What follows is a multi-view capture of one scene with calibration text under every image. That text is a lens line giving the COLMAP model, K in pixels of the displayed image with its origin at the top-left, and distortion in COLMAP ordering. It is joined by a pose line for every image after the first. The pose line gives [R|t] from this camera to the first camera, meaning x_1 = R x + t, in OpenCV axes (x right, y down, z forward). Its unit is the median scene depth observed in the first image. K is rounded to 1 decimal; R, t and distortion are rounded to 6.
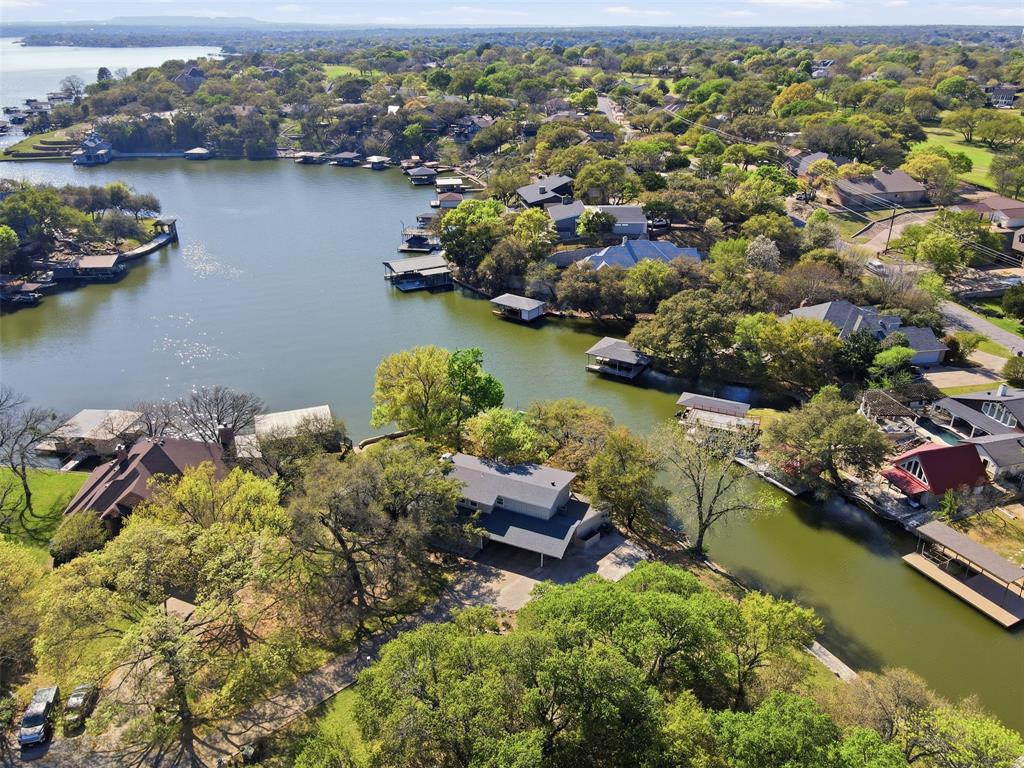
lens RADIAL K [[744.1, 0, 512.0], [0, 744.1, 381.9], [0, 0, 1]] dist [0.009218, 0.003996]
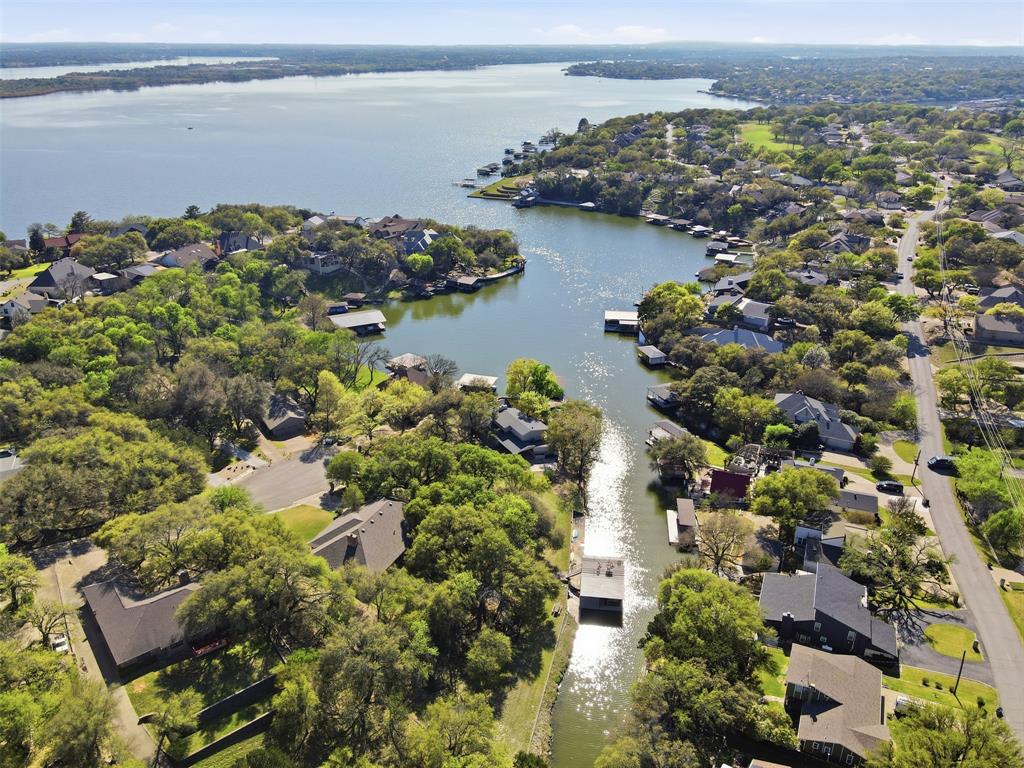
lens RADIAL K [[744.1, 0, 511.8], [0, 744.1, 384.4], [0, 0, 1]] dist [0.009218, 0.003996]
pose [[0.812093, 0.244568, -0.529804, 0.487948], [-0.254104, 0.965542, 0.056219, -0.041023], [0.525297, 0.088970, 0.846255, -0.394844]]
